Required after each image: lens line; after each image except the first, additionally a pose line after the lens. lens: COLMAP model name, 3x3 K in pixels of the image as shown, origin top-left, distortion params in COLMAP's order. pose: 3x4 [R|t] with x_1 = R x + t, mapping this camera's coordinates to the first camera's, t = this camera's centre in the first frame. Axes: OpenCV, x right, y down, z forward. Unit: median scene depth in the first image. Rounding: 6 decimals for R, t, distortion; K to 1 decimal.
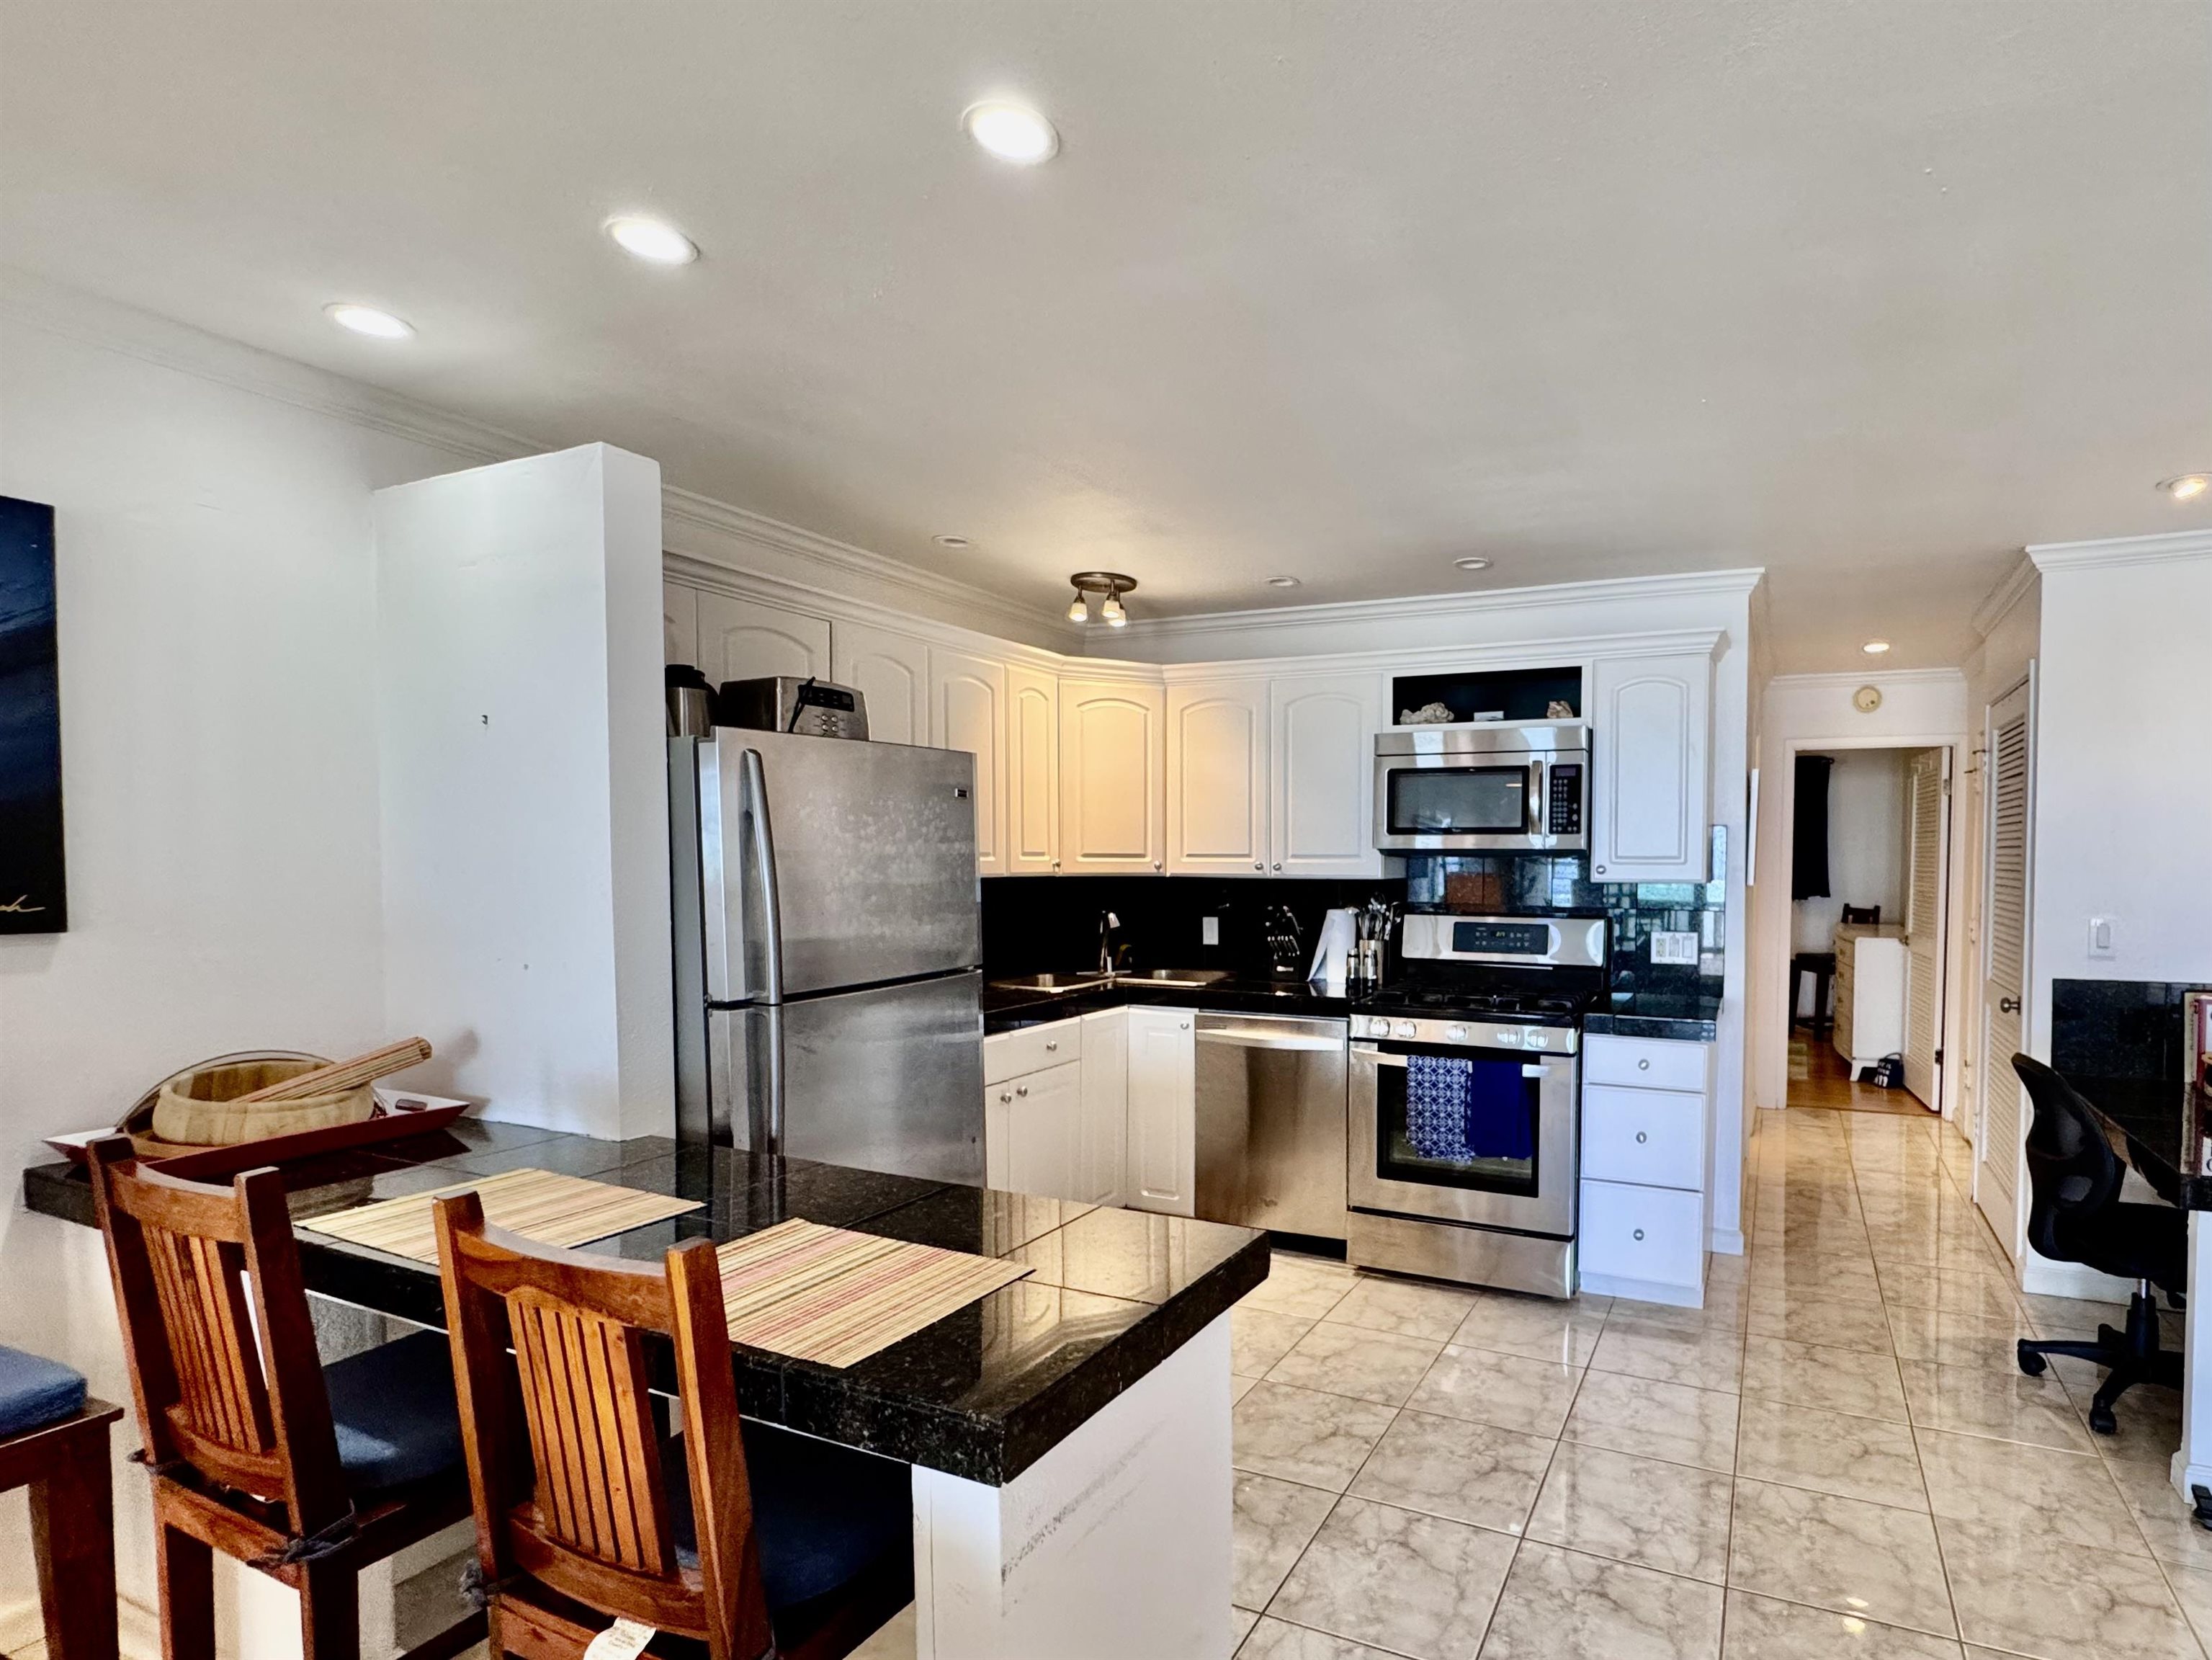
lens RADIAL K [[1085.2, 0, 1353.0], [0, 1085.2, 892.4], [0, 0, 1]] dist [-0.004580, -0.000547]
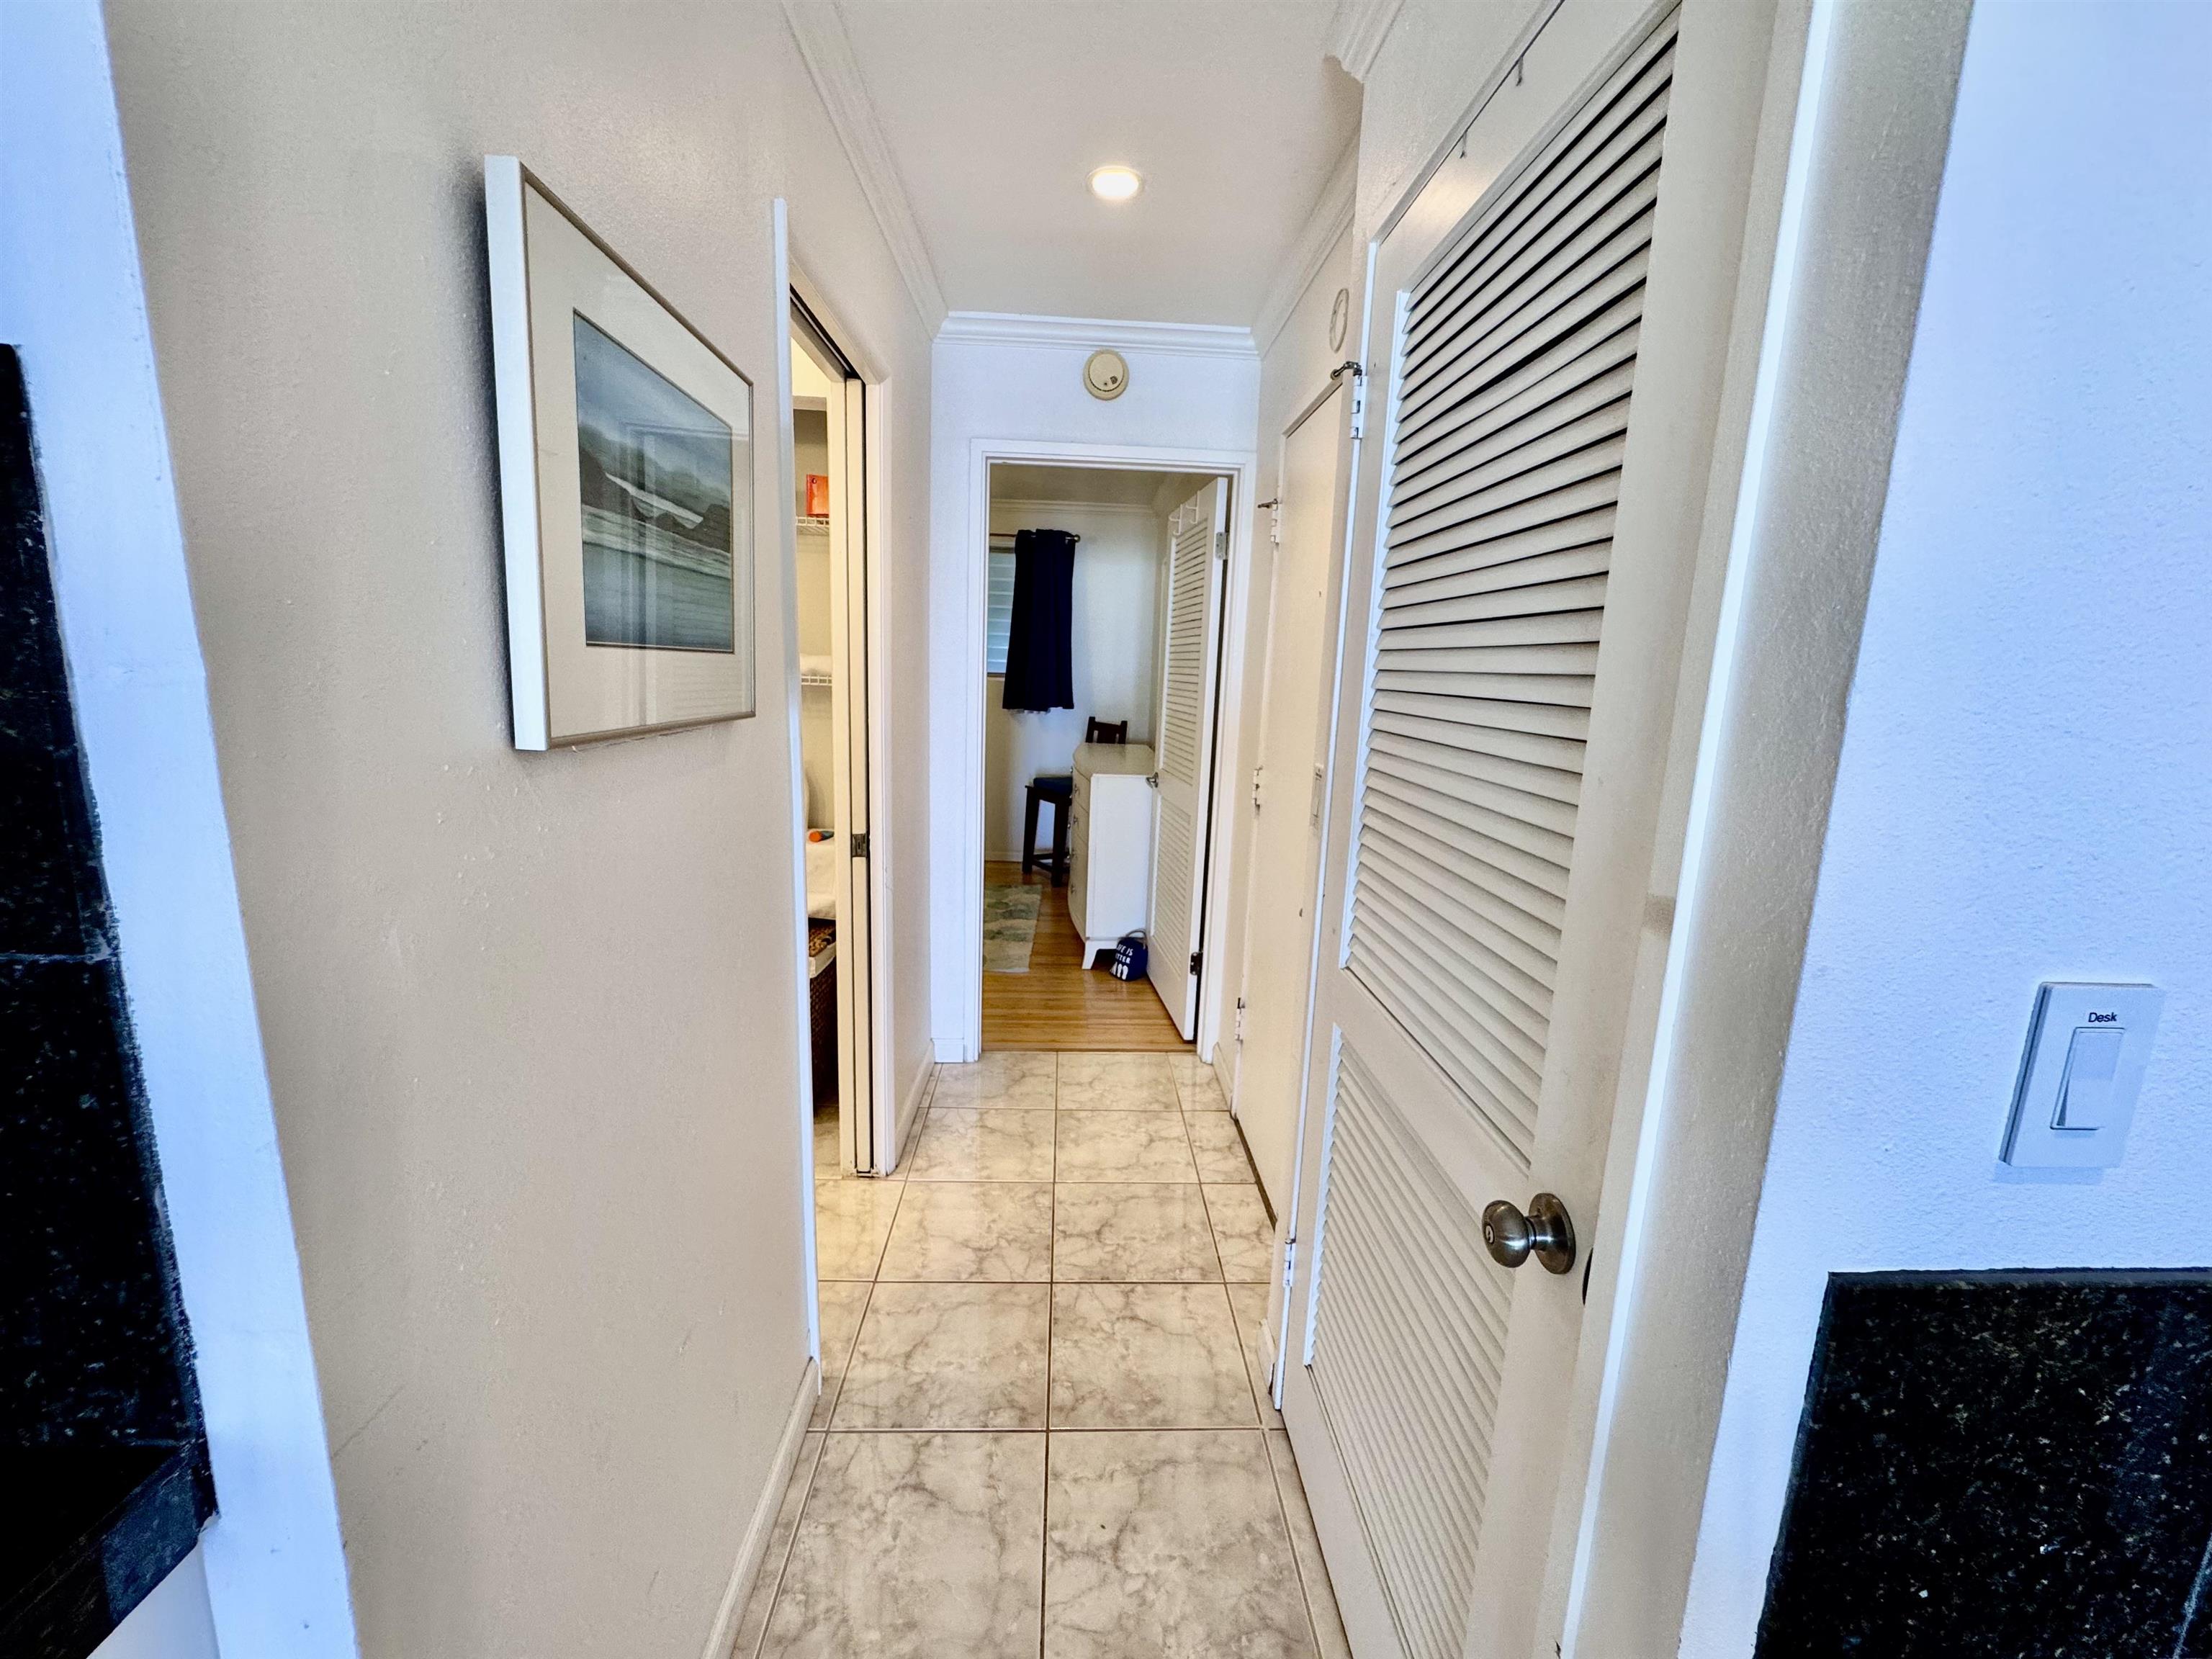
lens RADIAL K [[885.7, 0, 1111.2], [0, 885.7, 826.9], [0, 0, 1]] dist [-0.006078, 0.001348]
pose [[0.910885, -0.046296, 0.410056, 0.408521], [-0.017739, 0.988375, 0.150996, -0.019903], [-0.412279, -0.144814, 0.899475, 0.811235]]
